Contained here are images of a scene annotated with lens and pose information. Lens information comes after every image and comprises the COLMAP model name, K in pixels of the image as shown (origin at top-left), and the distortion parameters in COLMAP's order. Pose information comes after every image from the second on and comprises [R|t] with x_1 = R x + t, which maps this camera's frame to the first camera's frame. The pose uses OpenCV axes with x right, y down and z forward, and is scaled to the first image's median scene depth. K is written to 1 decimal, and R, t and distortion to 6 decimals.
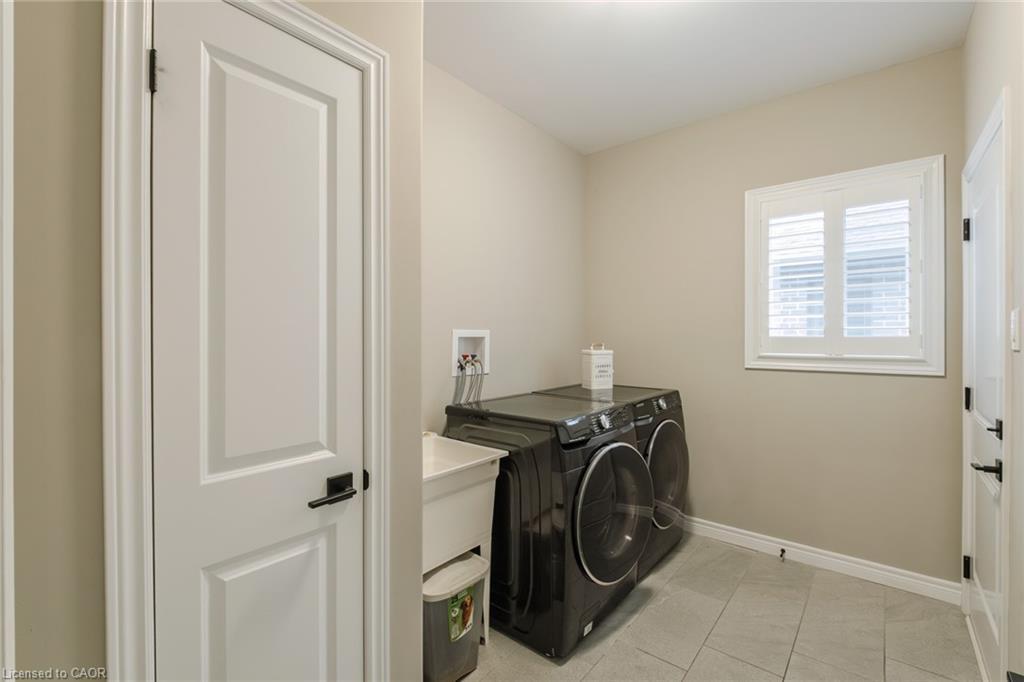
lens RADIAL K [[451.1, 0, 512.5], [0, 451.1, 338.3], [0, 0, 1]] dist [0.007039, -0.006467]
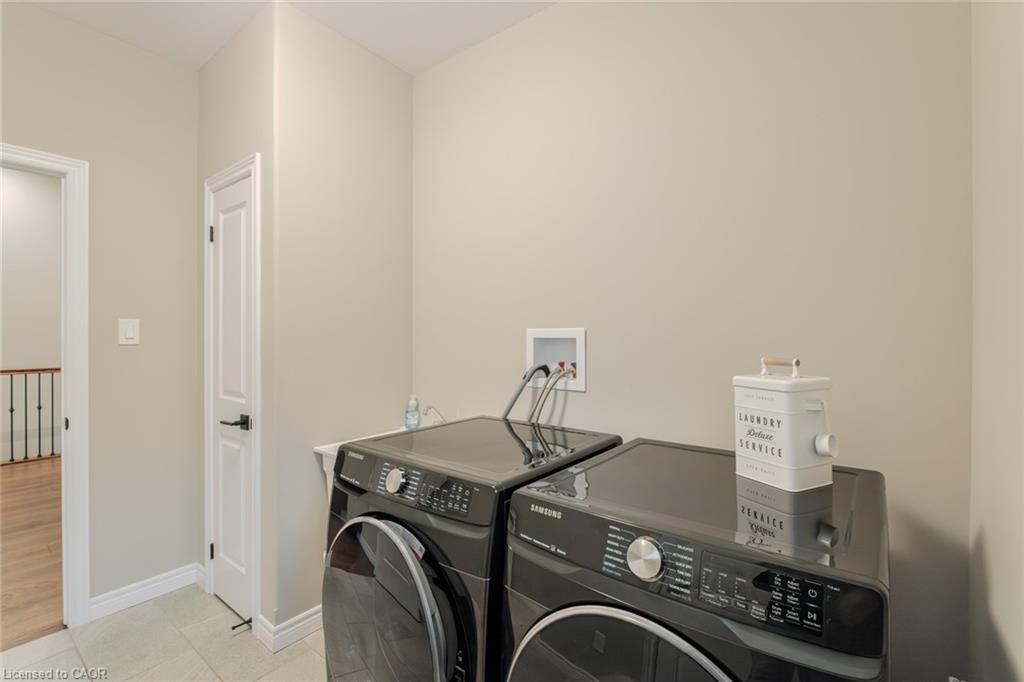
lens RADIAL K [[451.1, 0, 512.7], [0, 451.1, 337.6], [0, 0, 1]] dist [0.007039, -0.006467]
pose [[0.015562, 0.000637, -0.999879, 0.650056], [-0.004762, 0.999989, 0.000563, -0.003526], [0.999868, 0.004753, 0.015565, 0.934043]]
